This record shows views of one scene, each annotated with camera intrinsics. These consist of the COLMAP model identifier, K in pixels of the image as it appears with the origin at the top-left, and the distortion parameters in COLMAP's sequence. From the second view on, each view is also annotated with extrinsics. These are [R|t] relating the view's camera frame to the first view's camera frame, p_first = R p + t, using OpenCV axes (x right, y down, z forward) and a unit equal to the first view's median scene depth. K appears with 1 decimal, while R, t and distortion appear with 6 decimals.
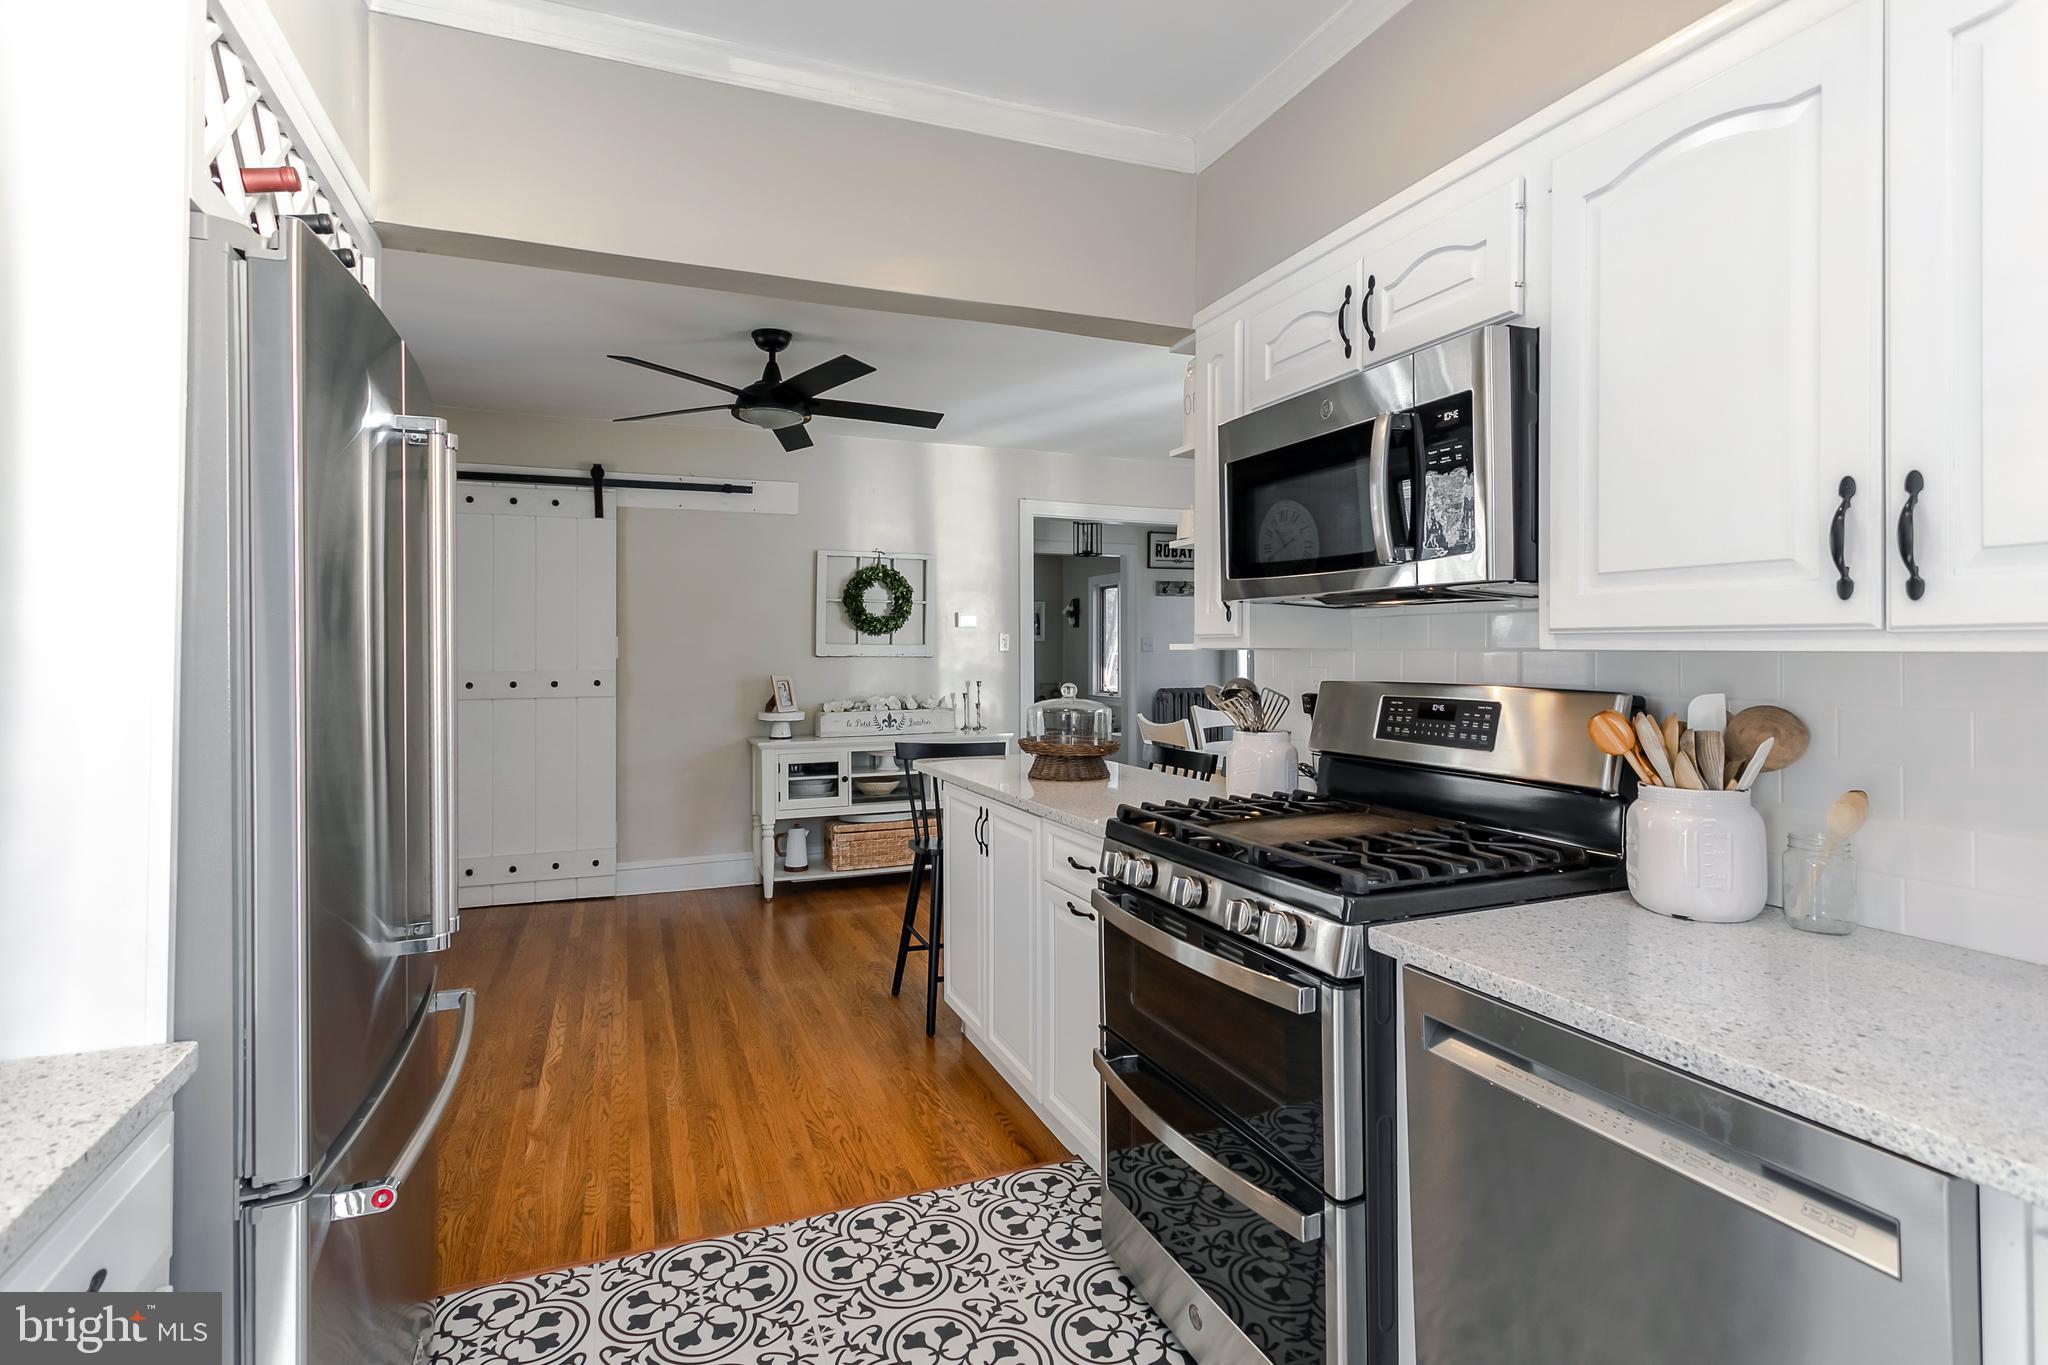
lens RADIAL K [[954.6, 0, 978.6], [0, 954.6, 637.3], [0, 0, 1]] dist [0.002869, 0.000533]
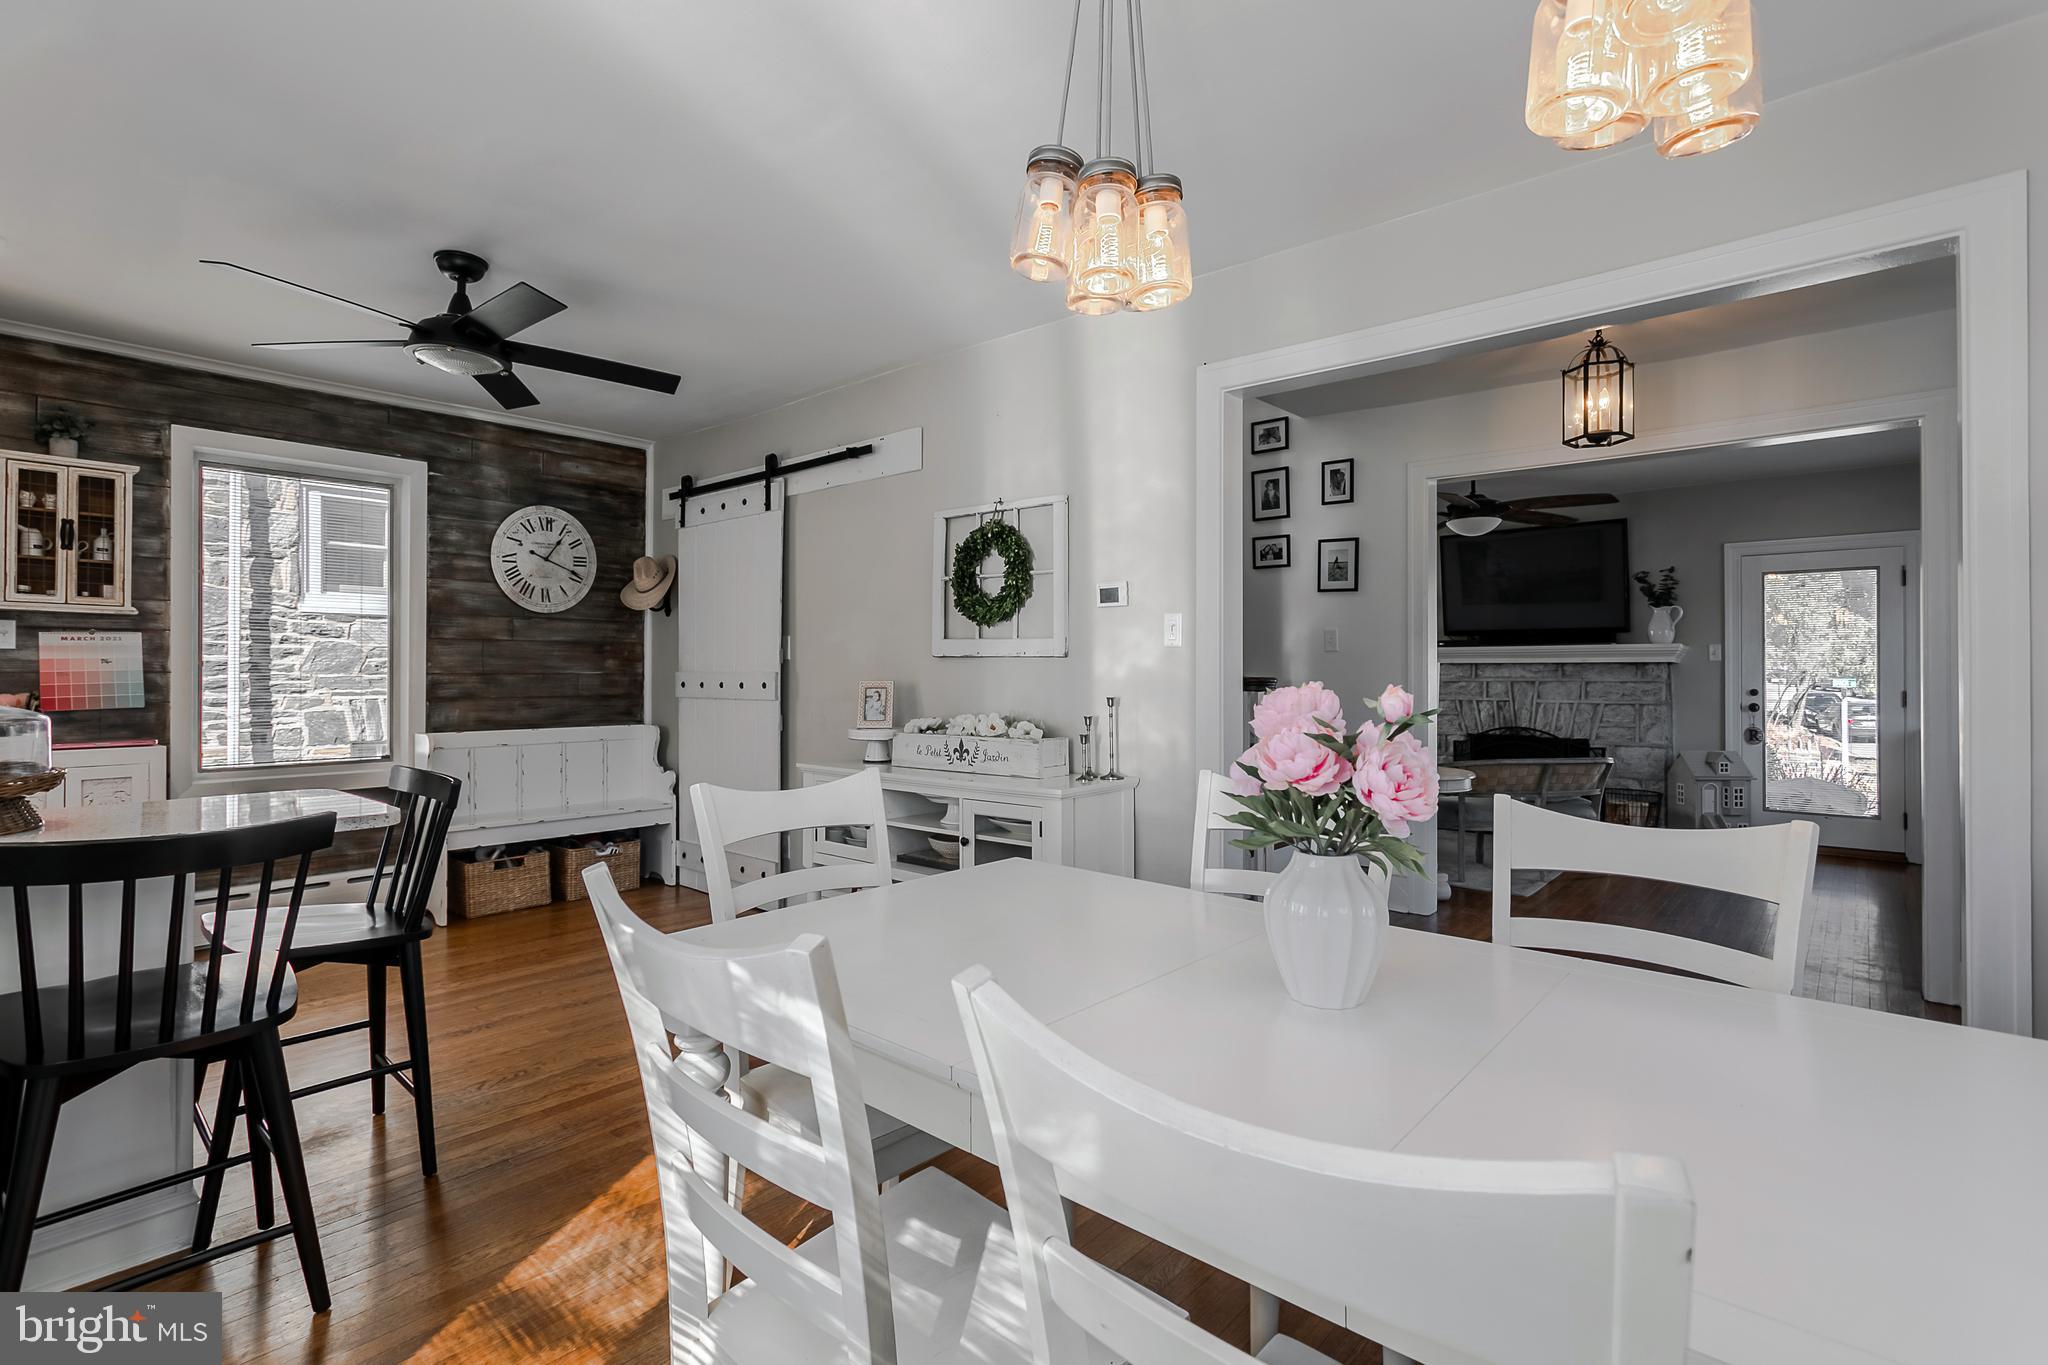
lens RADIAL K [[976.4, 0, 1074.1], [0, 976.4, 662.7], [0, 0, 1]] dist [0.023861, 0.000503]
pose [[0.467991, -0.004431, -0.883722, 0.872923], [0.010767, 0.999942, 0.000688, 0.040562], [0.883668, -0.009837, 0.468011, 1.180146]]
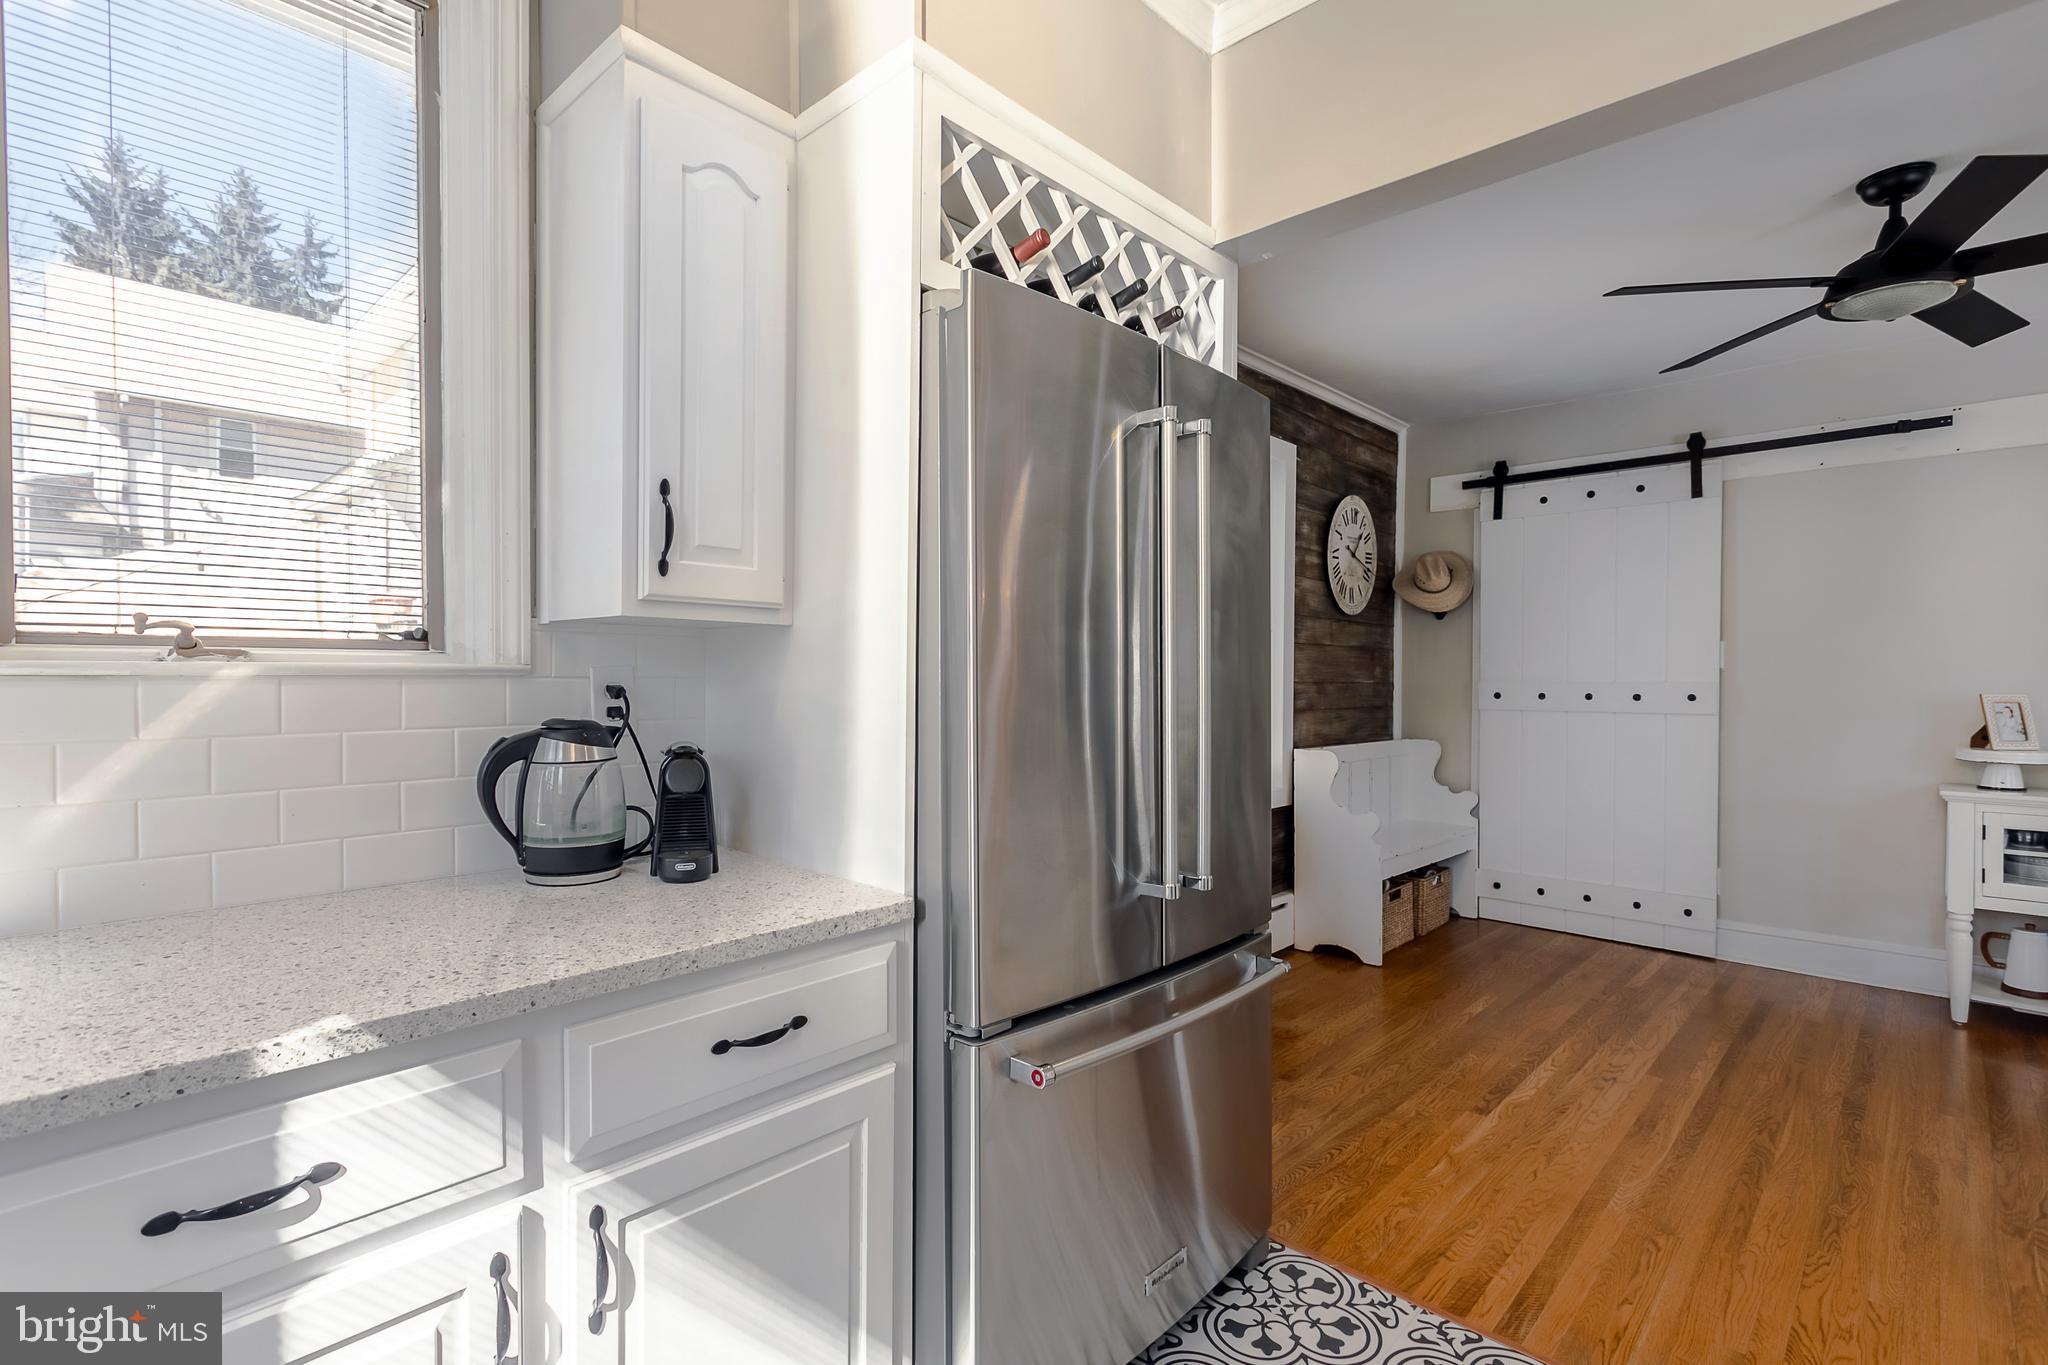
lens RADIAL K [[963.2, 0, 1022.2], [0, 963.2, 689.3], [0, 0, 1]] dist [-0.000763, 0.000020]
pose [[0.433146, 0.014727, -0.901204, 0.148378], [0.007463, 0.999774, 0.019925, 0.028621], [0.901293, -0.015356, 0.432938, 0.162828]]
